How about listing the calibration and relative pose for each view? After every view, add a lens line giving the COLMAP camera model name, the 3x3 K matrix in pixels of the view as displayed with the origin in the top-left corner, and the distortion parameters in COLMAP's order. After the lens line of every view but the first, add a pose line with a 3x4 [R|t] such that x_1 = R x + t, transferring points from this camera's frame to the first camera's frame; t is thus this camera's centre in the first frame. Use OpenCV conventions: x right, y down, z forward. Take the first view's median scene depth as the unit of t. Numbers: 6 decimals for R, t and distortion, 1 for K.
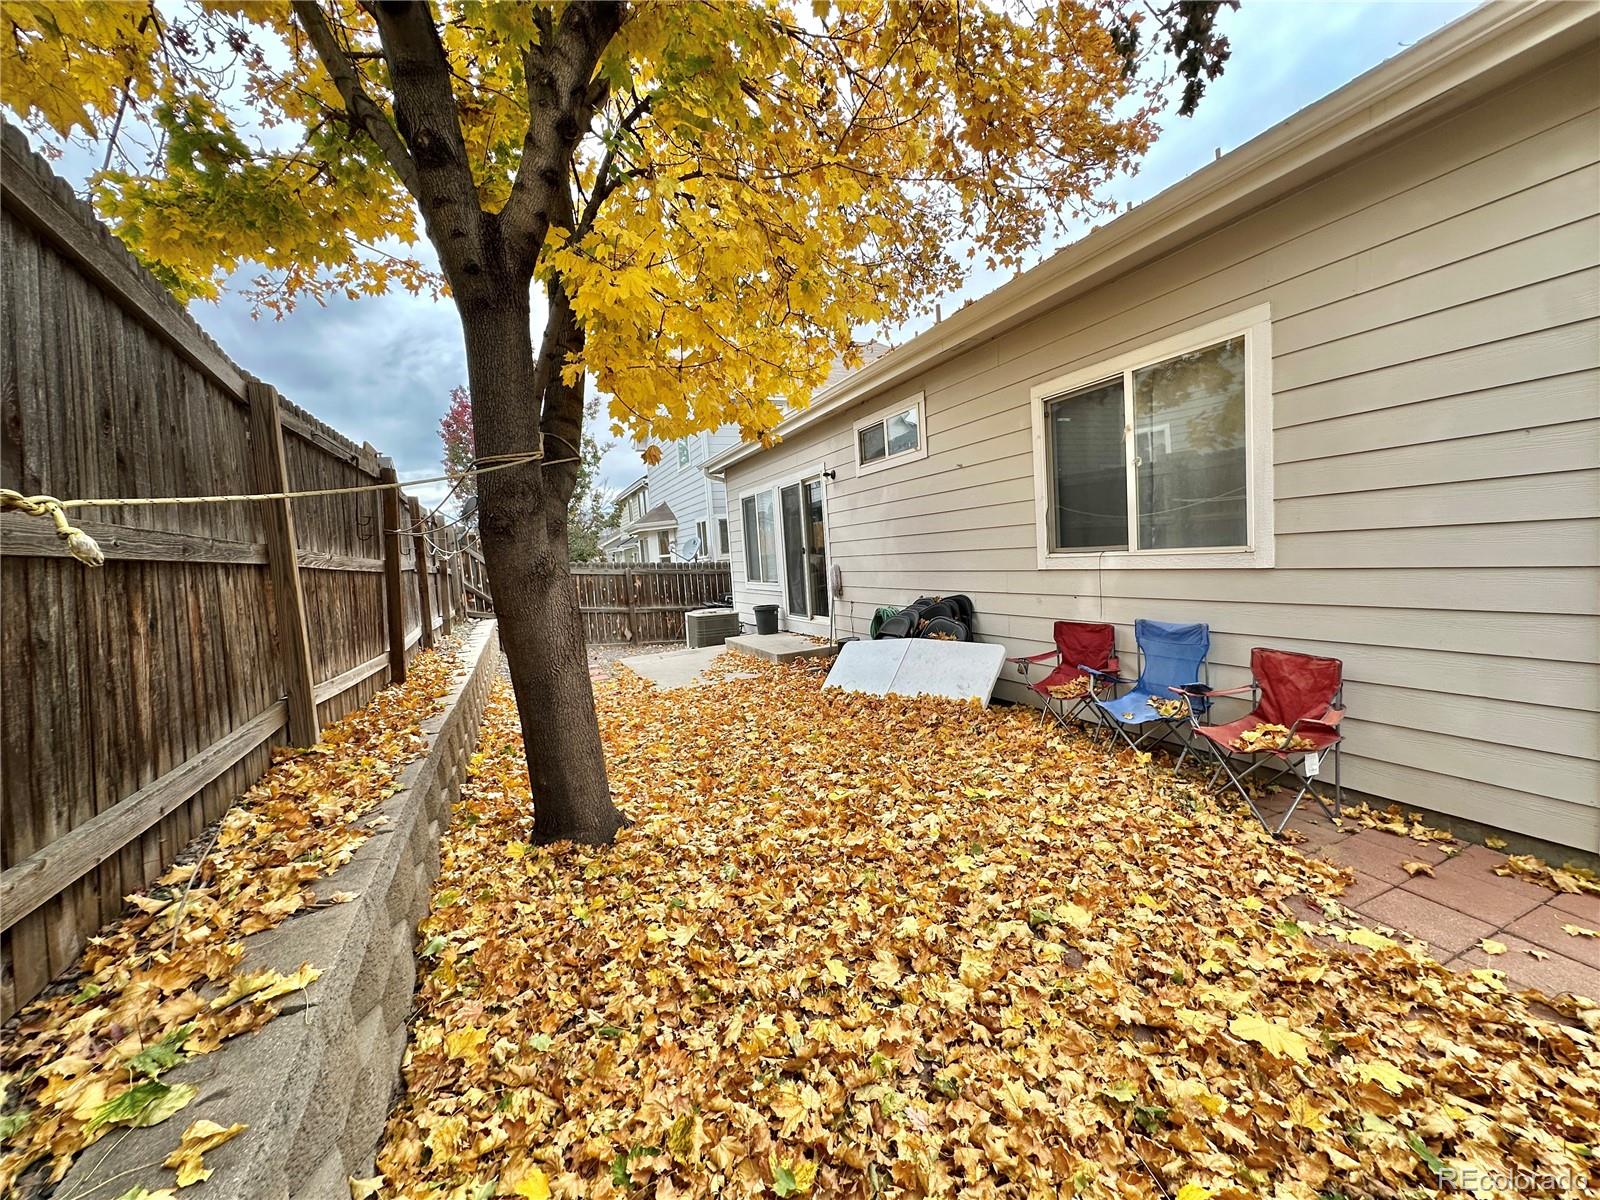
lens RADIAL K [[636.7, 0, 797.1], [0, 636.7, 600.5], [0, 0, 1]] dist [-0.004216, 0.000802]
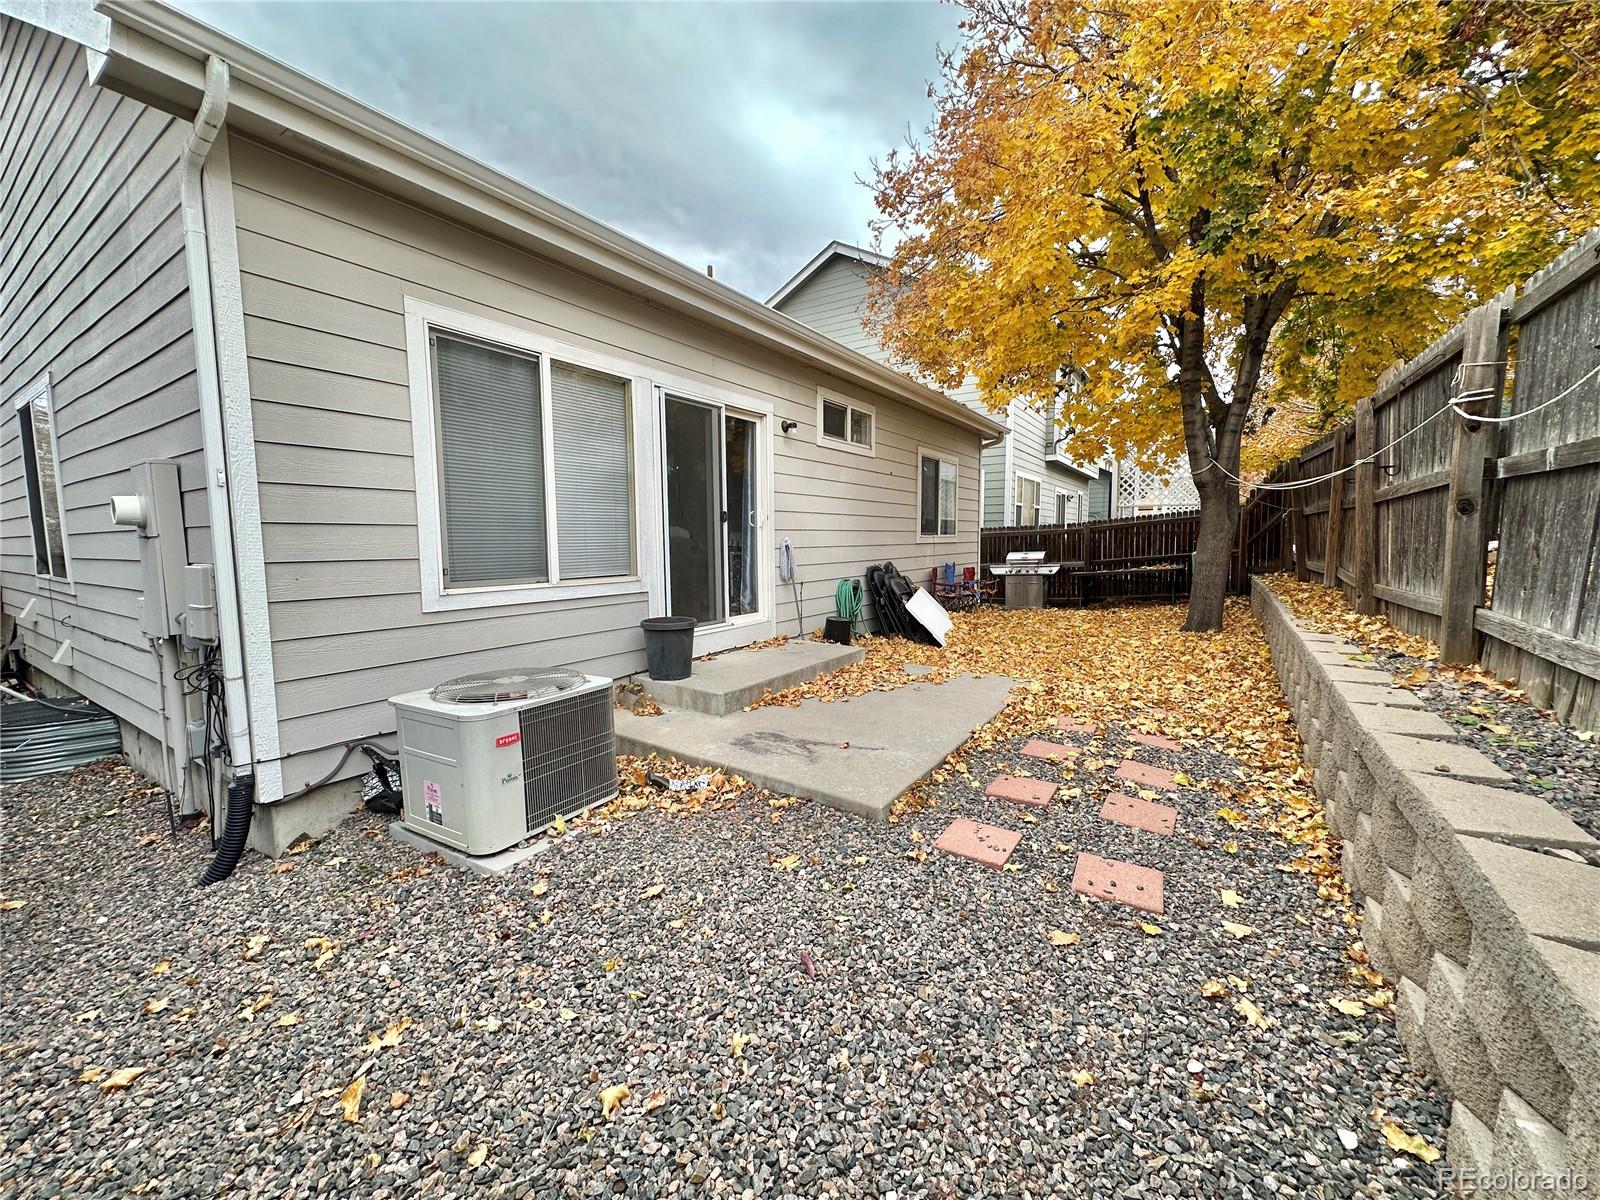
lens RADIAL K [[636.7, 0, 797.1], [0, 636.7, 600.5], [0, 0, 1]] dist [-0.004216, 0.000802]
pose [[-0.545037, -0.049142, 0.836971, -0.654581], [0.062351, 0.993141, 0.098915, -0.061902], [-0.836090, 0.106098, -0.538234, 1.514973]]
